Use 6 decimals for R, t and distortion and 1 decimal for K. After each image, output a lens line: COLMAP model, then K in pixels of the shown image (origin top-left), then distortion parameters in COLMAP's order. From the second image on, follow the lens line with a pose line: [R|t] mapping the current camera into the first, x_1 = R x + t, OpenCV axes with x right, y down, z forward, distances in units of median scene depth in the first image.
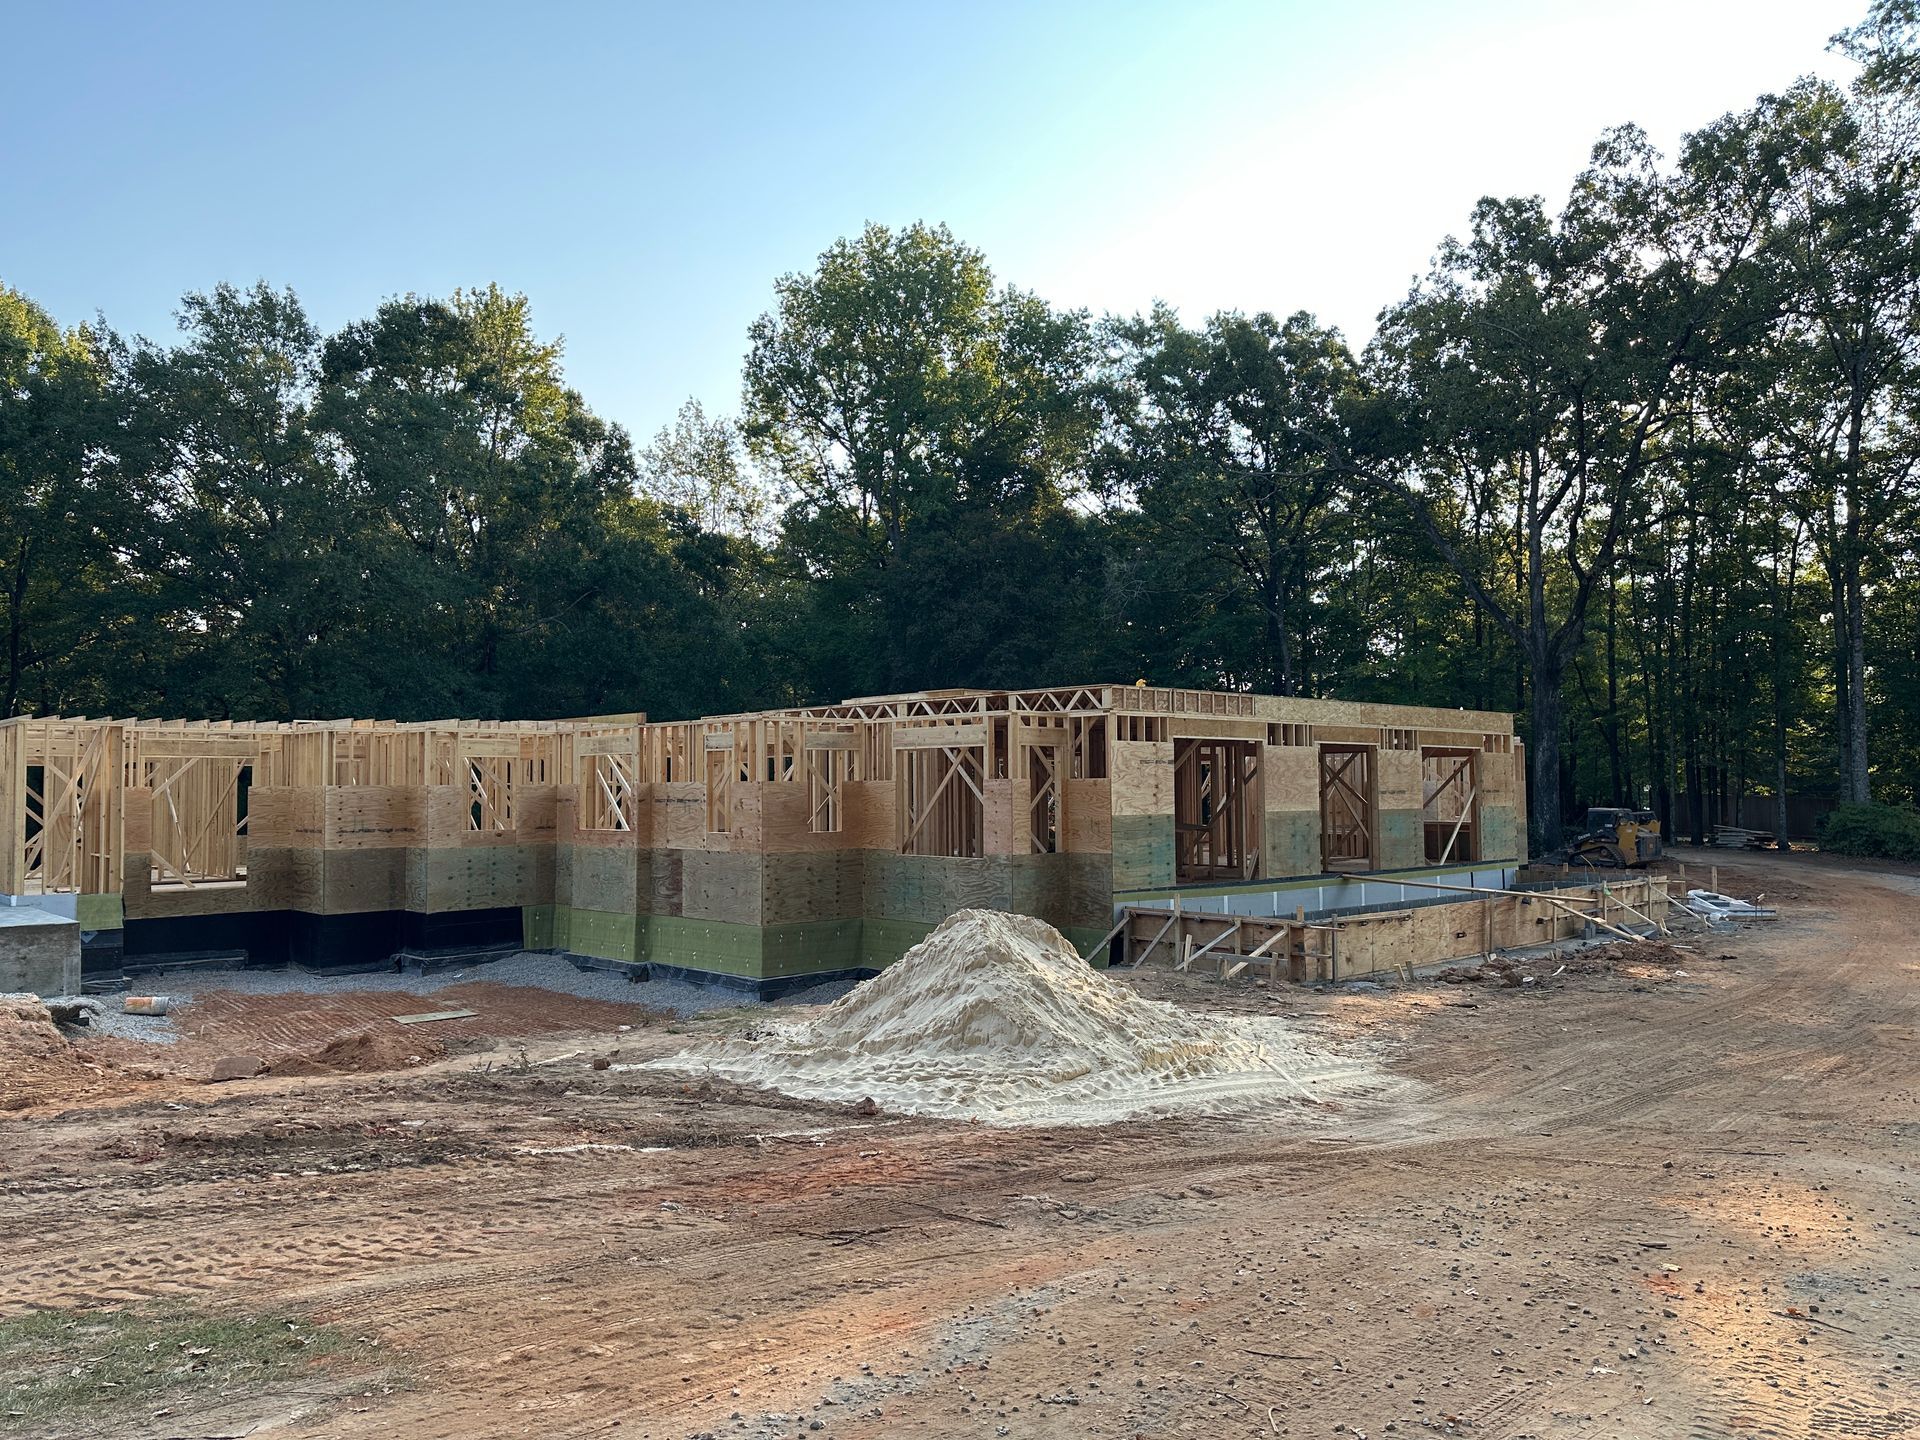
lens RADIAL K [[1349.9, 0, 938.4], [0, 1349.9, 724.1], [0, 0, 1]] dist [0.076627, -0.094149]
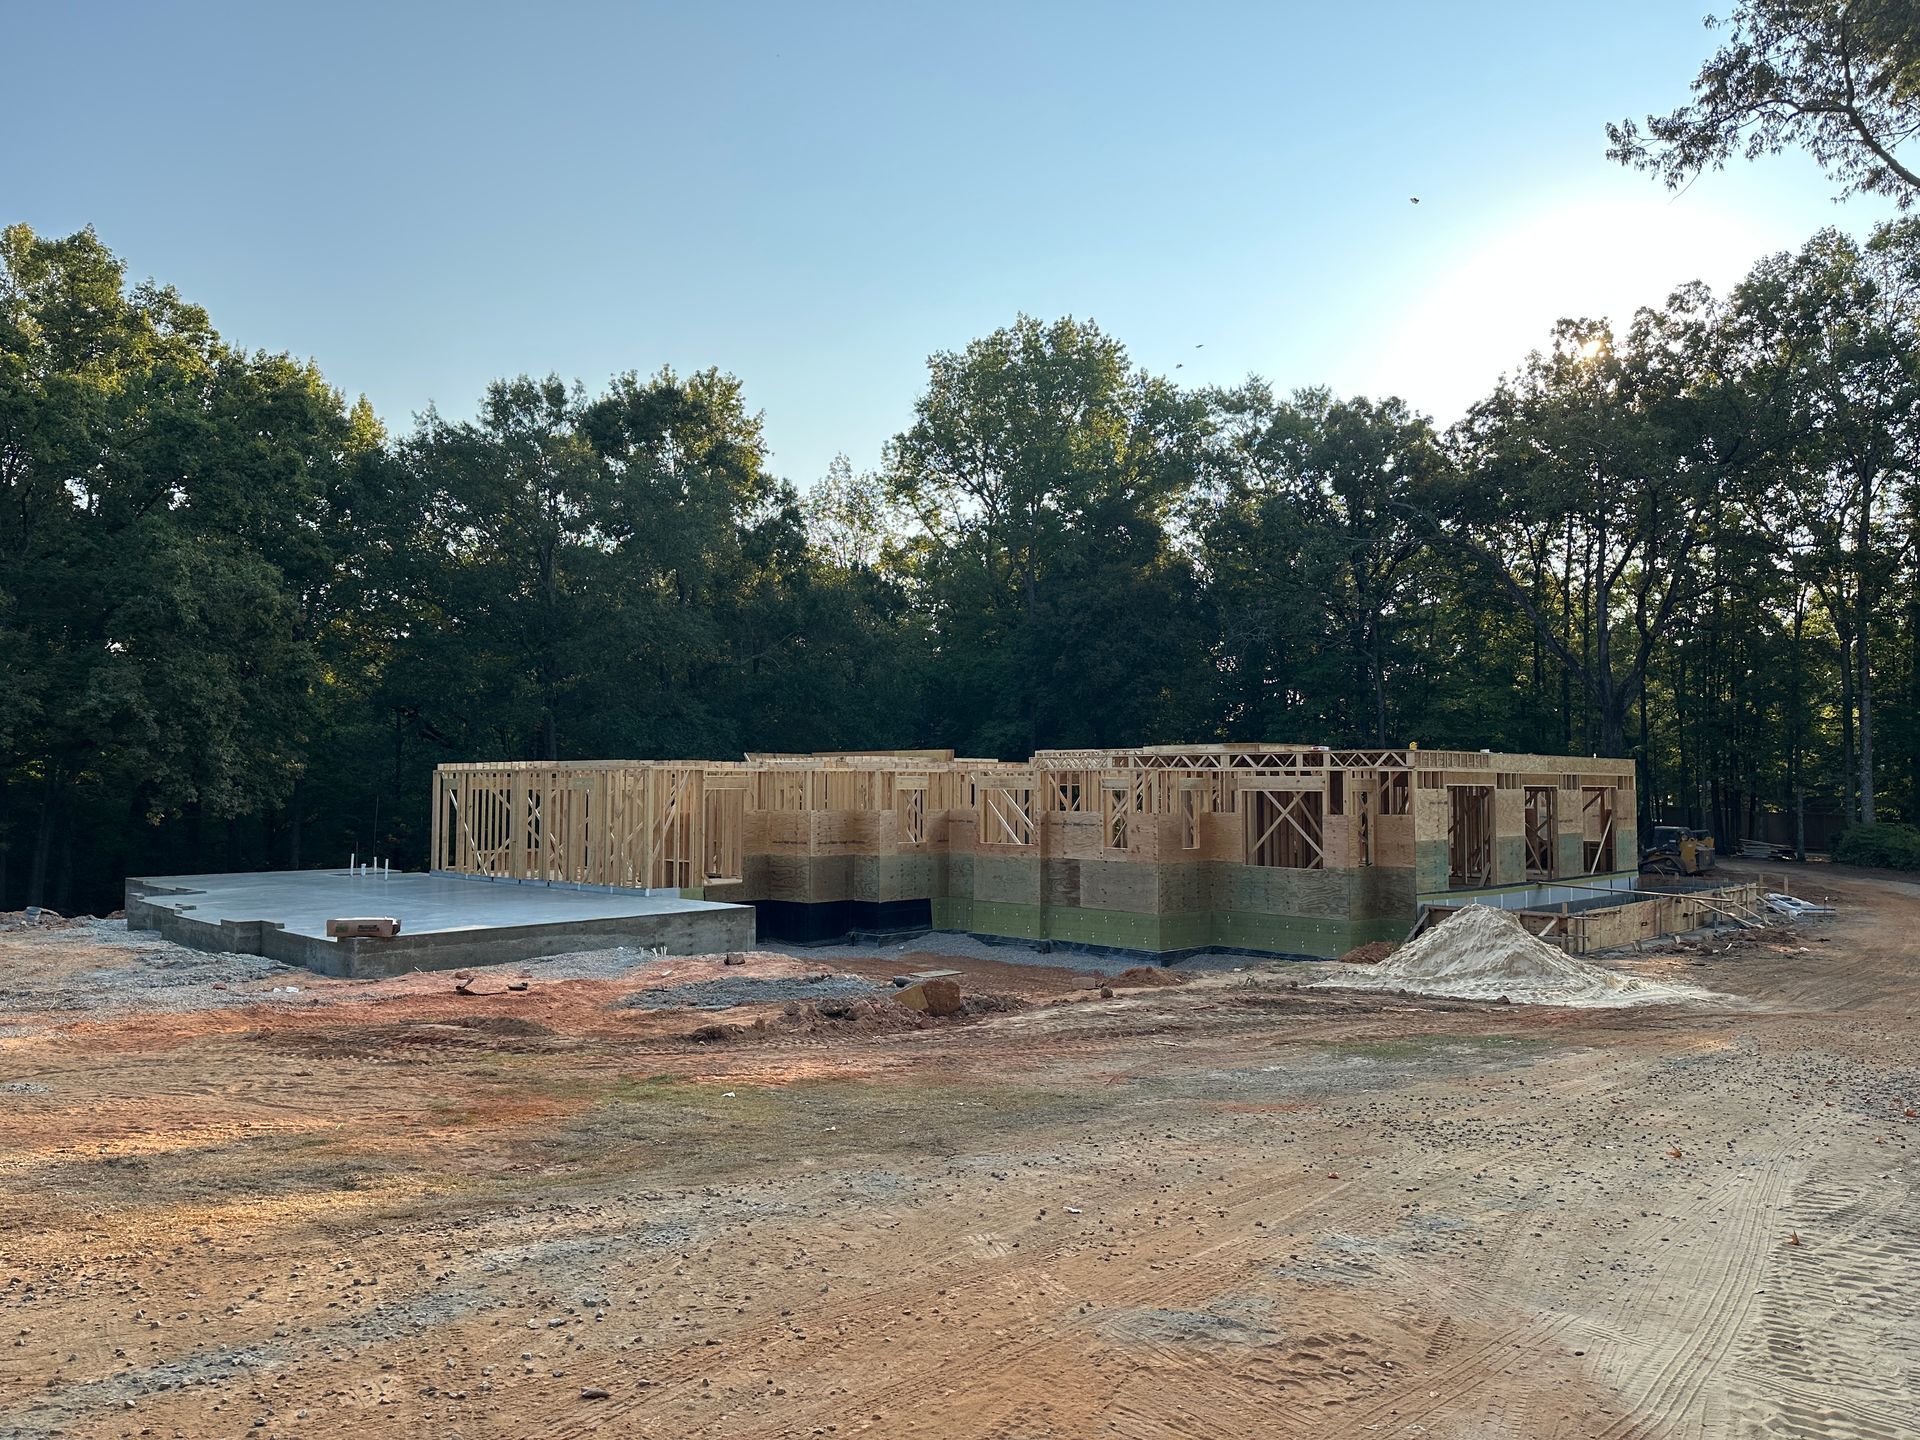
lens RADIAL K [[1341.1, 0, 954.1], [0, 1341.1, 725.5], [0, 0, 1]] dist [0.121218, -0.166851]
pose [[0.999257, 0.010116, 0.037185, -0.369843], [-0.010215, 0.999945, 0.002472, -0.047878], [-0.037158, -0.002850, 0.999305, -0.385639]]
